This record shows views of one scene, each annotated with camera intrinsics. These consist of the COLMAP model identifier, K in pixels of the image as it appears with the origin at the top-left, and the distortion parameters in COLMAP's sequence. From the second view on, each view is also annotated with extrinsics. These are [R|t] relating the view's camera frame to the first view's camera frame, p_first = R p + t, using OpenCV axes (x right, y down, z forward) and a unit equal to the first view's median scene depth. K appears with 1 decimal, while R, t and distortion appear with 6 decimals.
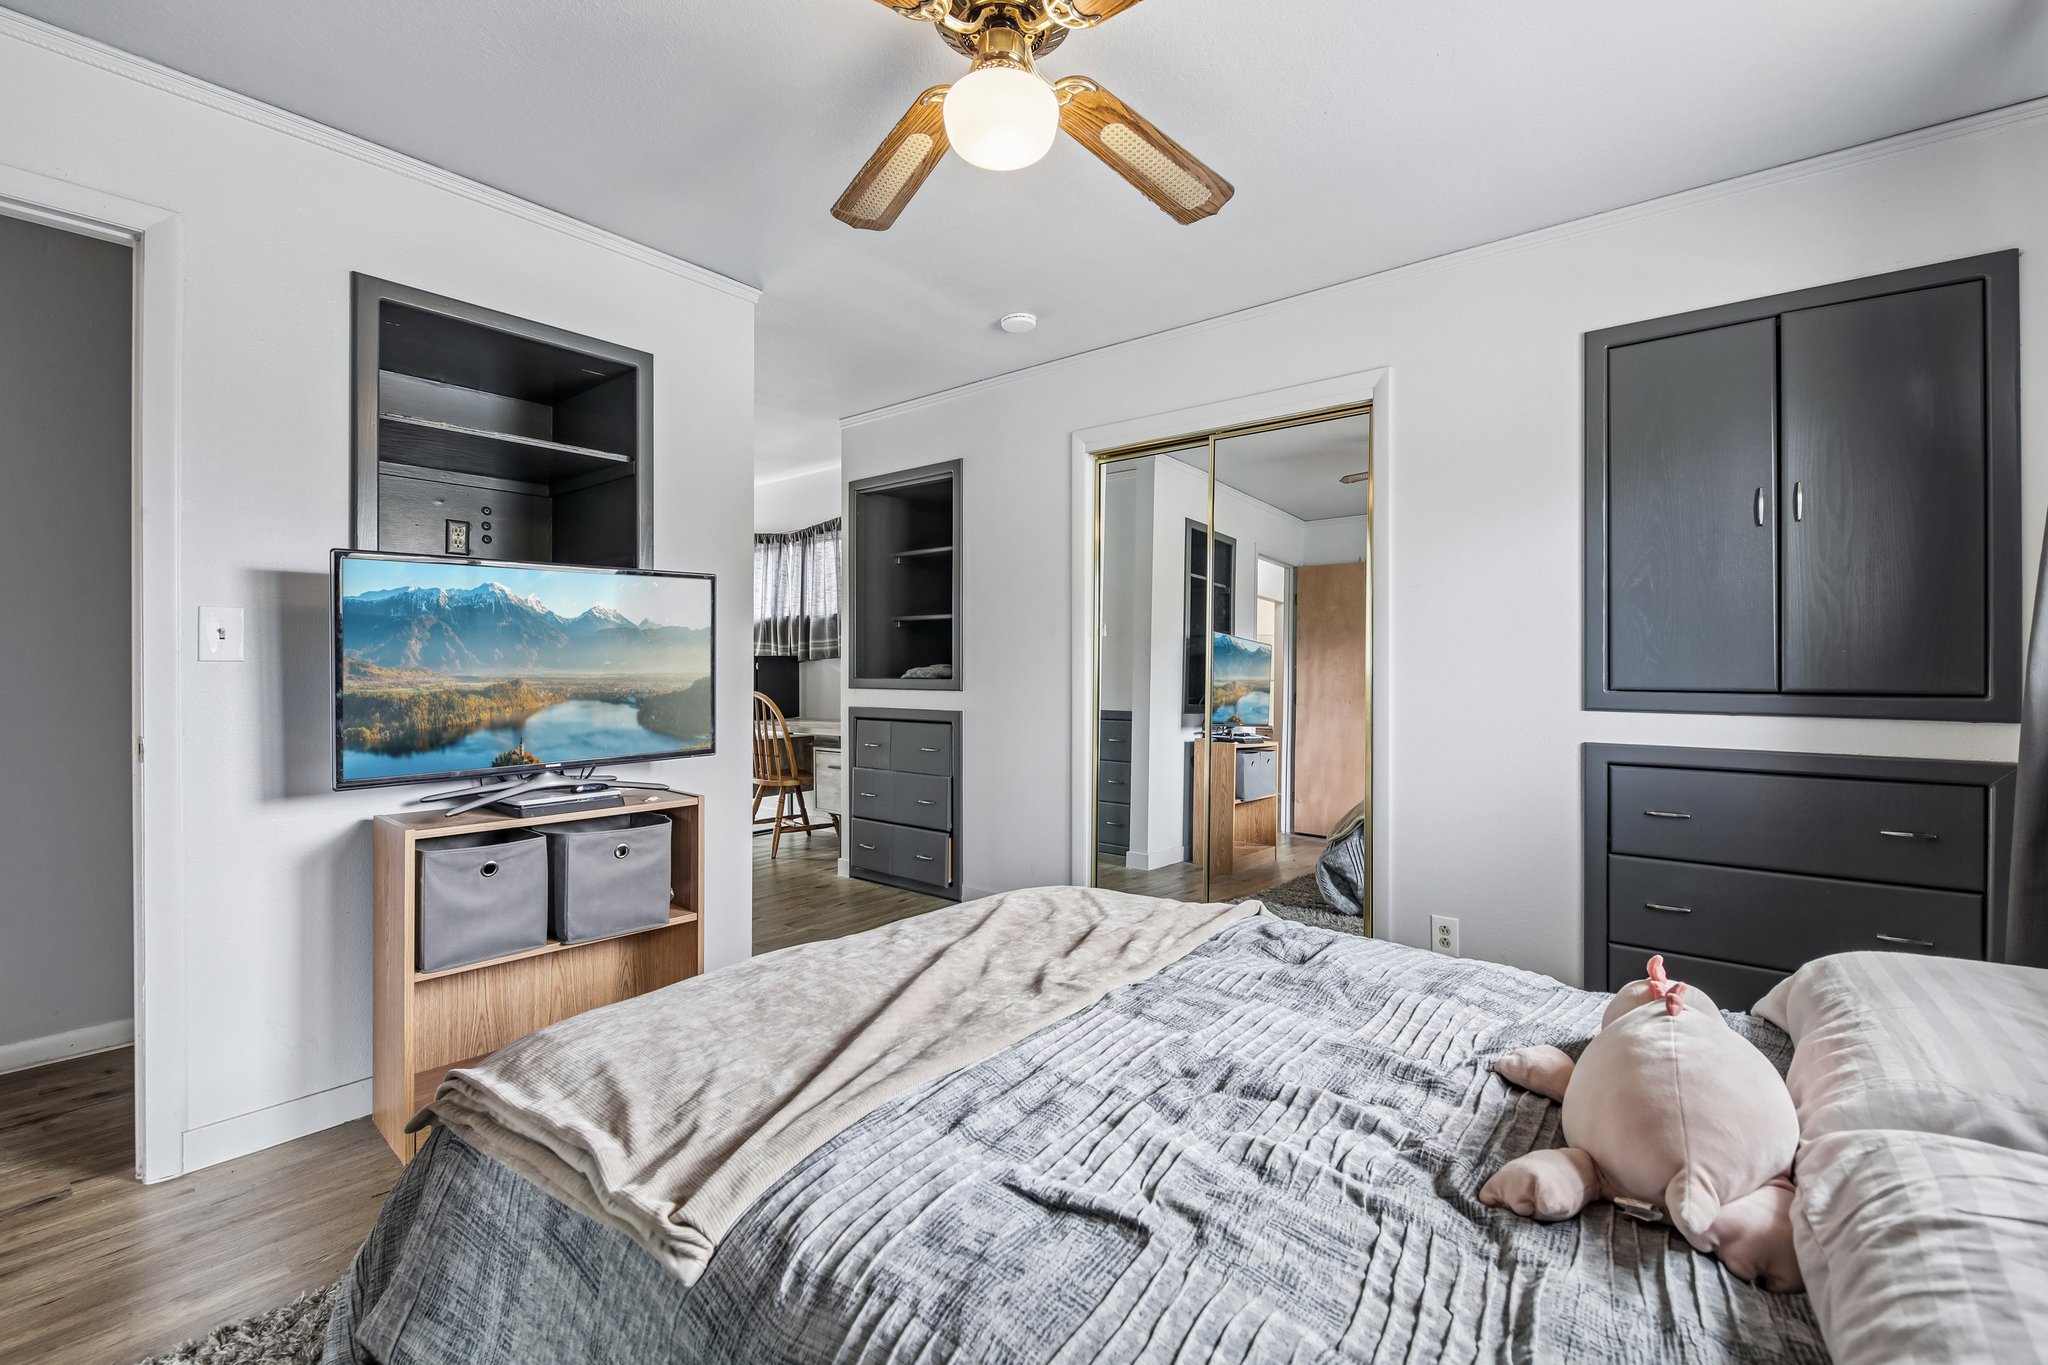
lens RADIAL K [[884.6, 0, 1011.6], [0, 884.6, 697.3], [0, 0, 1]] dist [-0.008471, -0.000243]
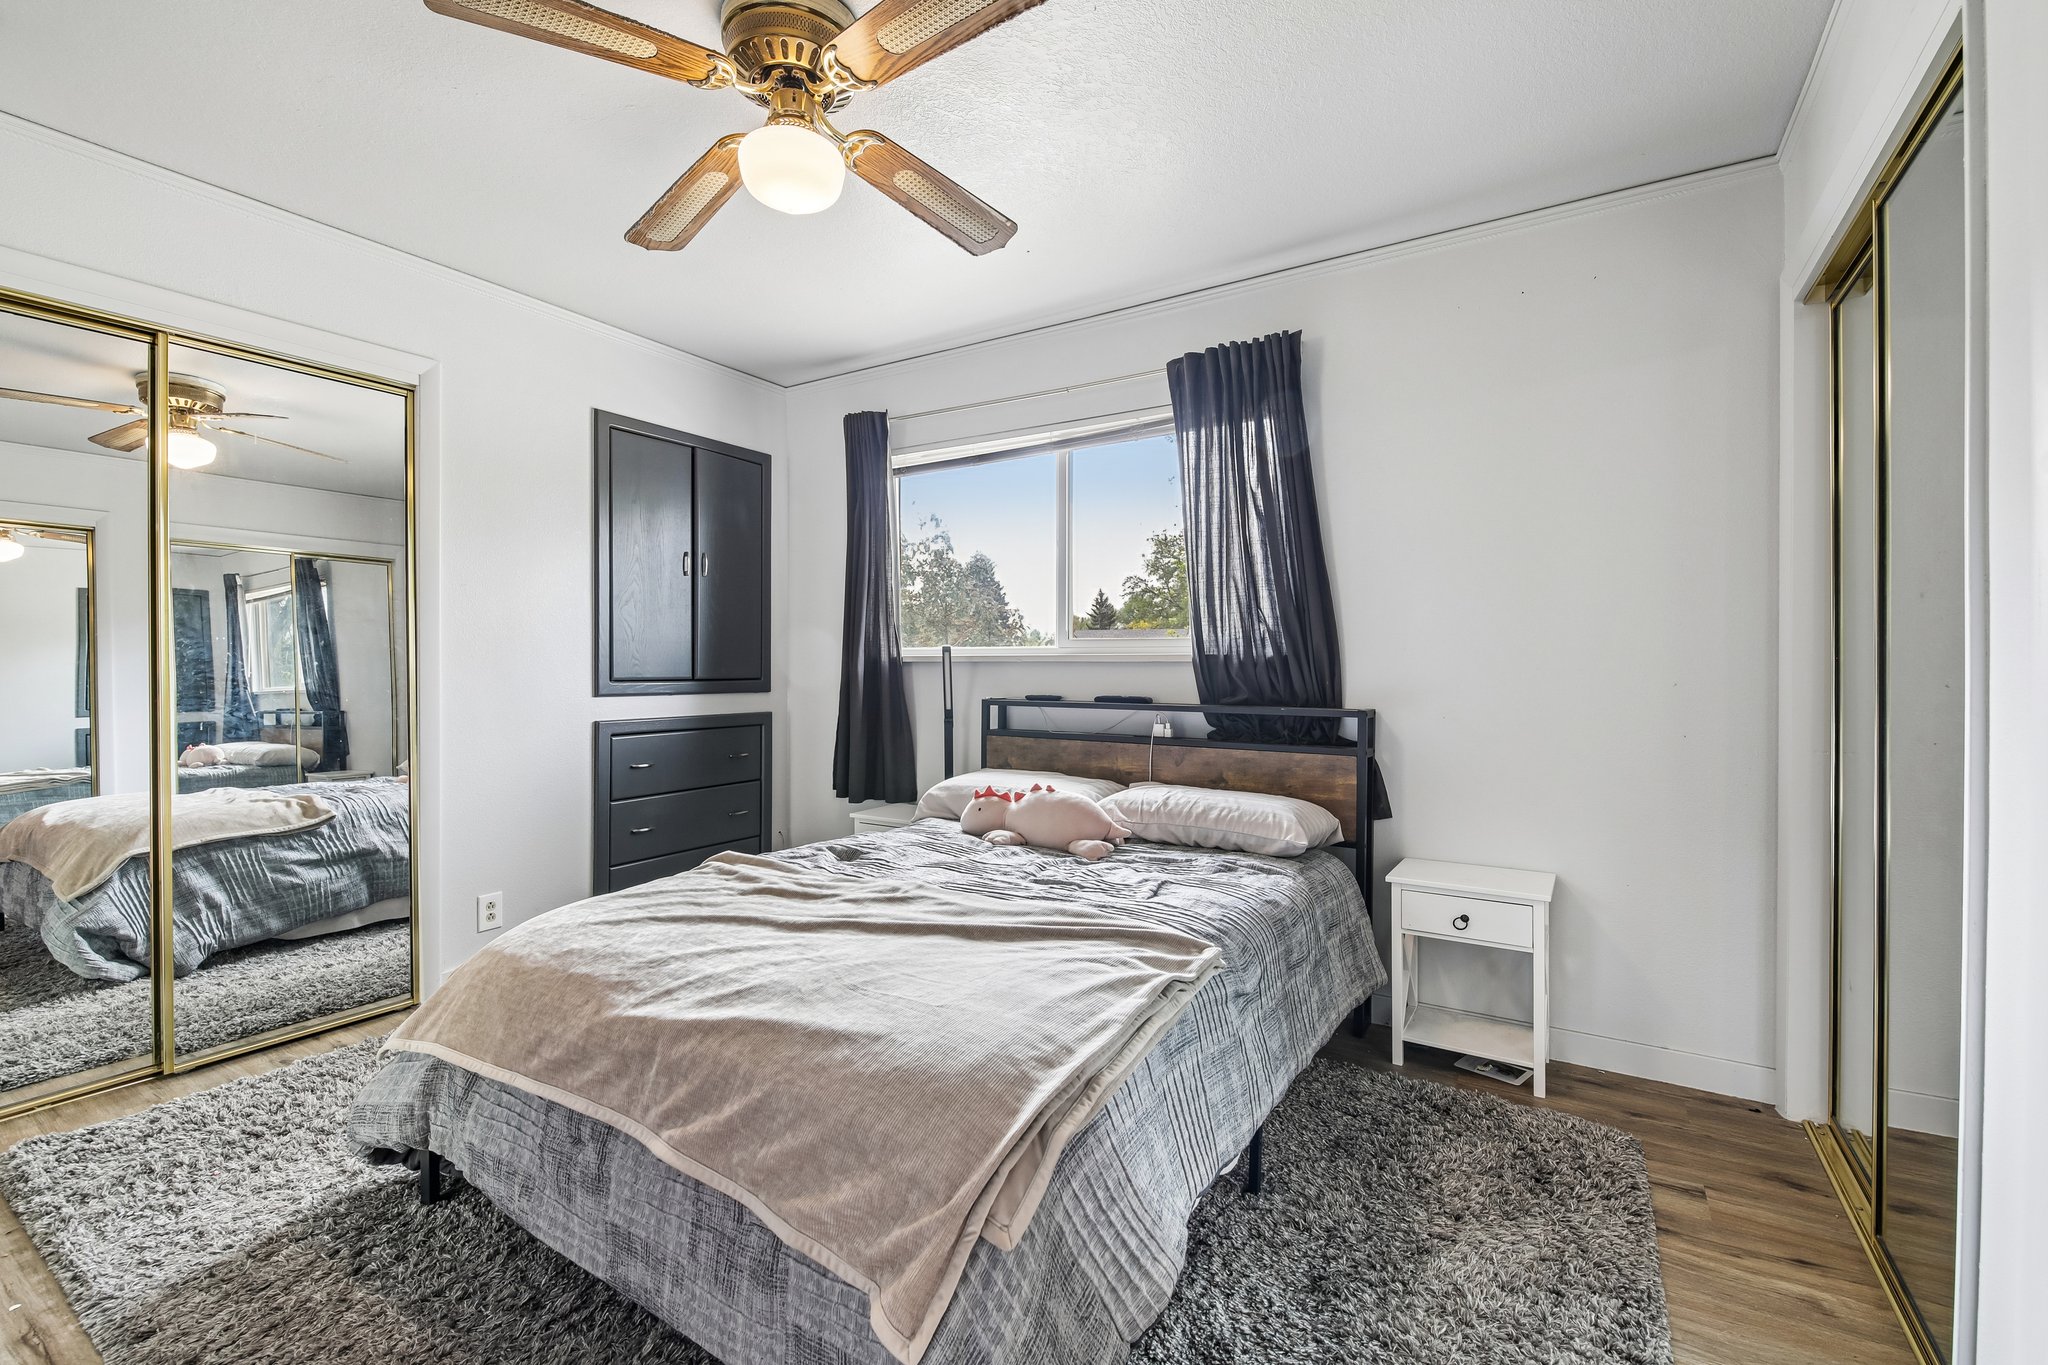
lens RADIAL K [[884.6, 0, 1019.8], [0, 884.6, 672.7], [0, 0, 1]] dist [-0.008471, -0.000243]
pose [[-0.084117, -0.008494, 0.996420, -0.701775], [0.017450, 0.999798, 0.009996, -0.023095], [-0.996303, 0.018228, -0.083951, 0.483066]]
